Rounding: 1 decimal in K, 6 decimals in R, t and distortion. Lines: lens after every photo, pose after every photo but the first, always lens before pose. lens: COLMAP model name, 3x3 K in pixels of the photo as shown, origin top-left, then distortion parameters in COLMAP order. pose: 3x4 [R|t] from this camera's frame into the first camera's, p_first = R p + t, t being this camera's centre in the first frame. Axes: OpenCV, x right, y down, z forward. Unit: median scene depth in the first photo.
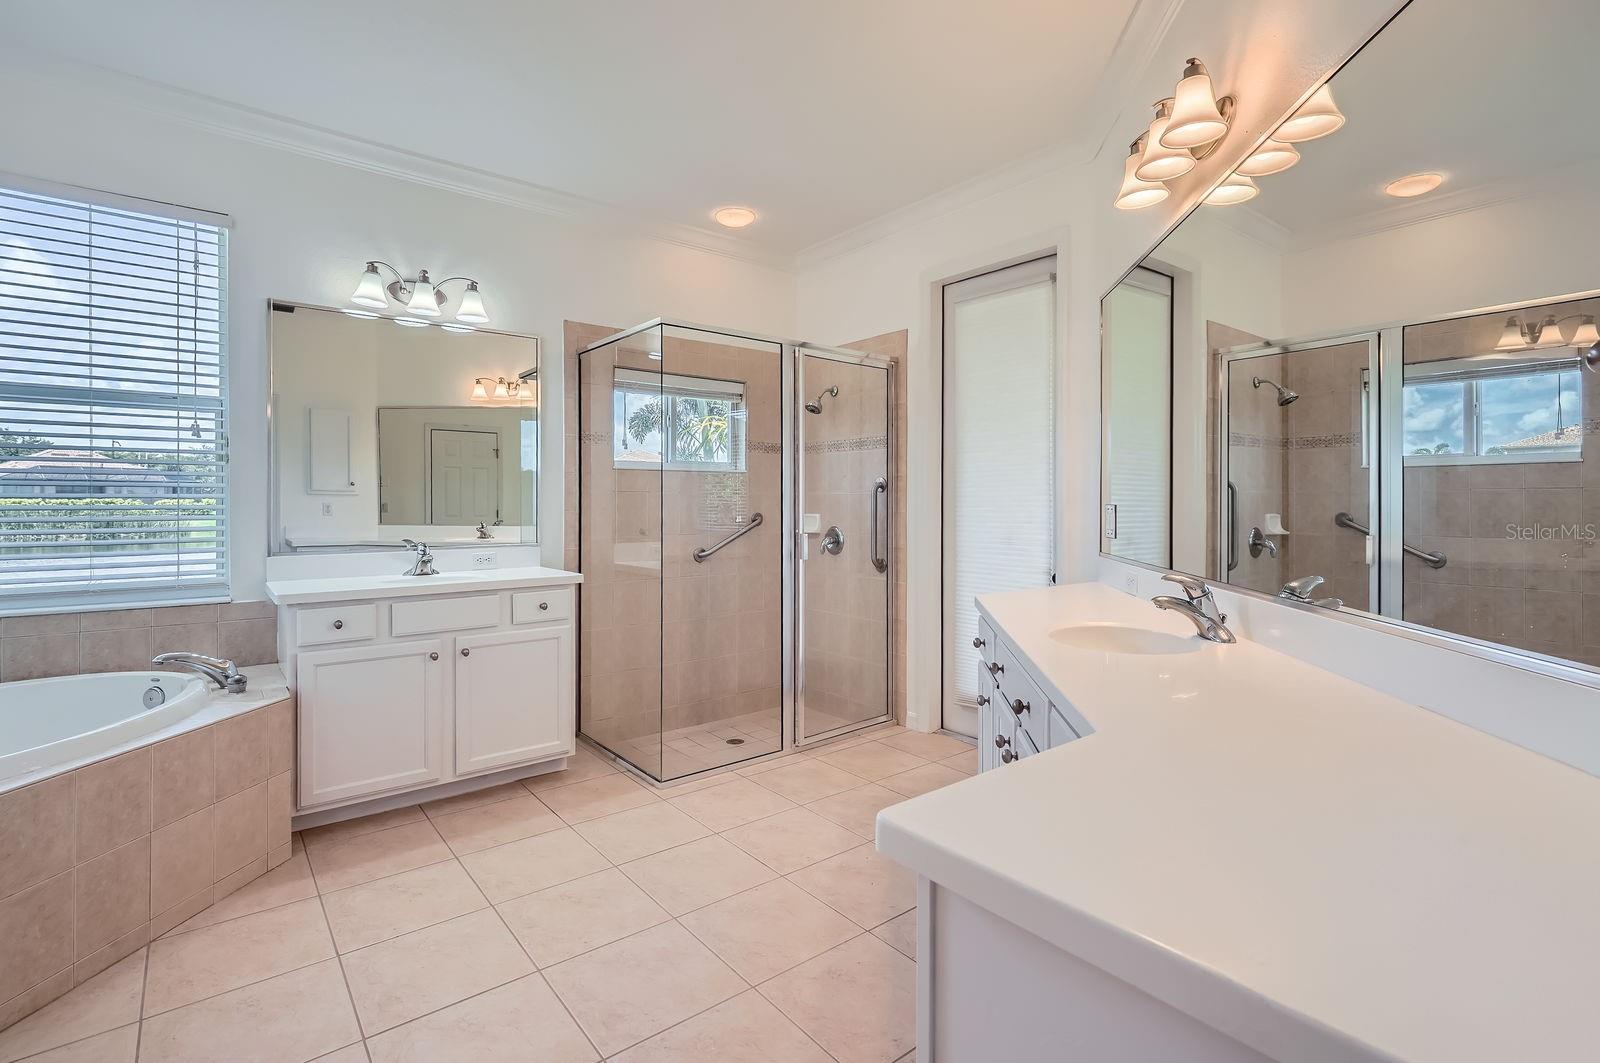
lens RADIAL K [[735.5, 0, 799.1], [0, 735.5, 516.2], [0, 0, 1]] dist [0.008081, -0.002813]
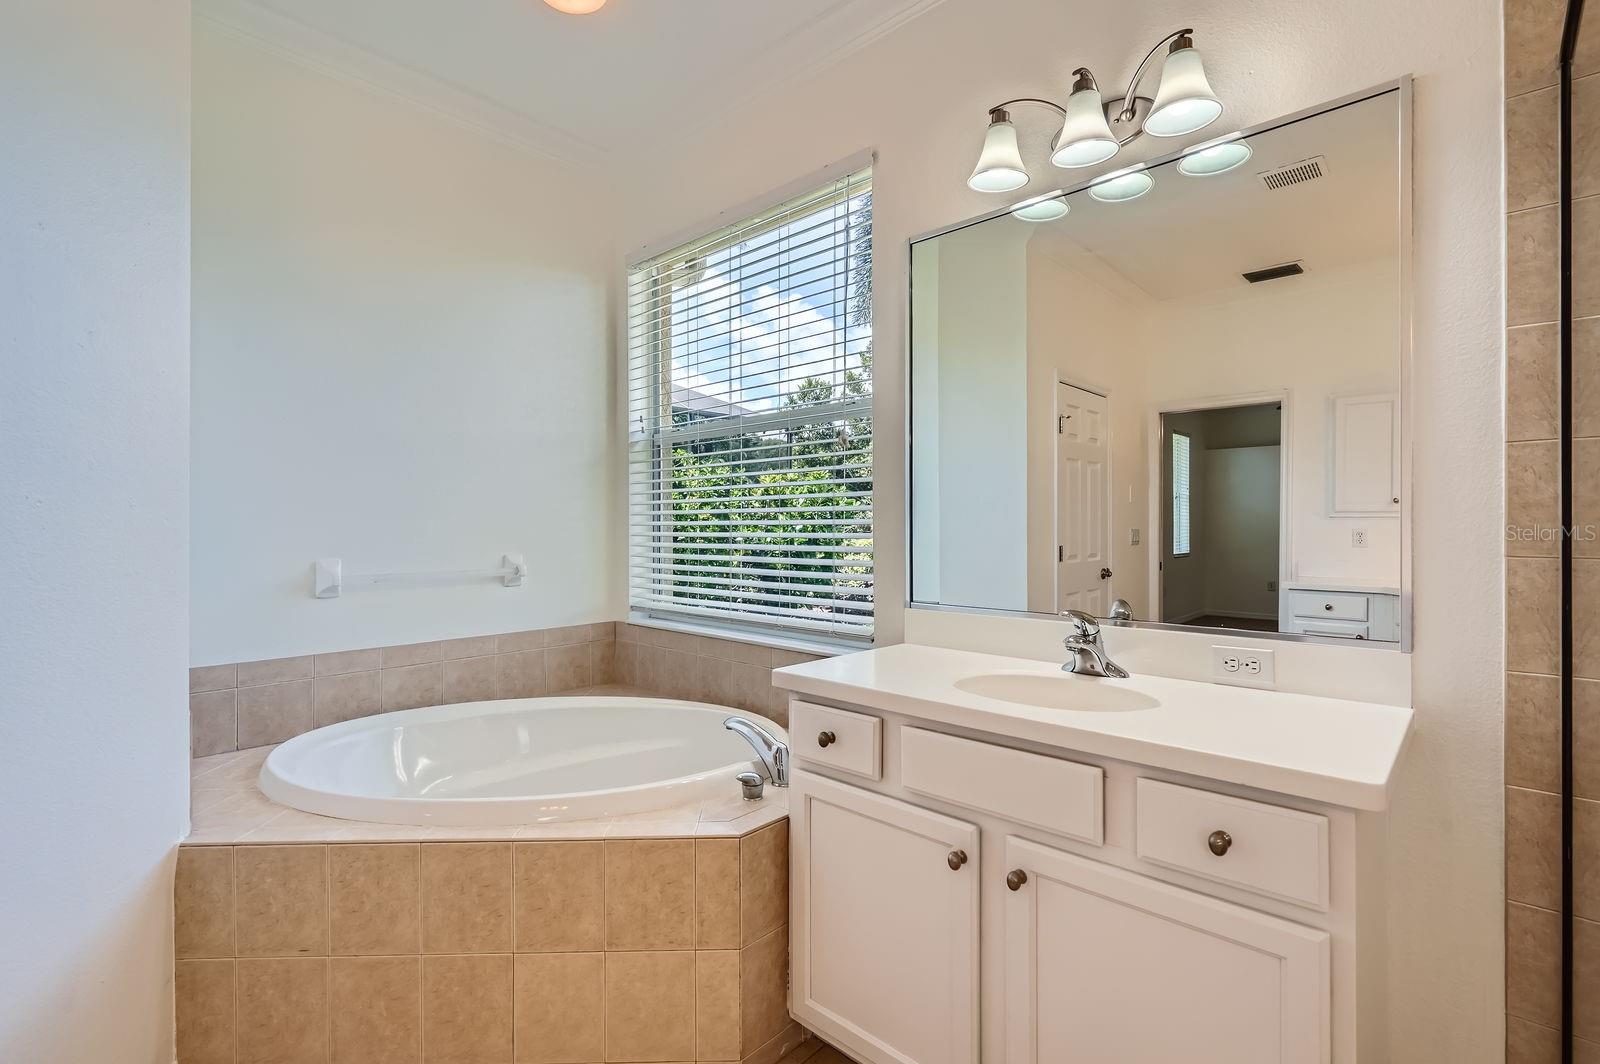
lens RADIAL K [[735.5, 0, 800.4], [0, 735.5, 525.9], [0, 0, 1]] dist [0.008081, -0.002813]
pose [[0.135316, 0.000004, -0.990802, -0.055442], [-0.018088, 0.999833, -0.002467, -0.027664], [0.990637, 0.018256, 0.135293, 1.113148]]
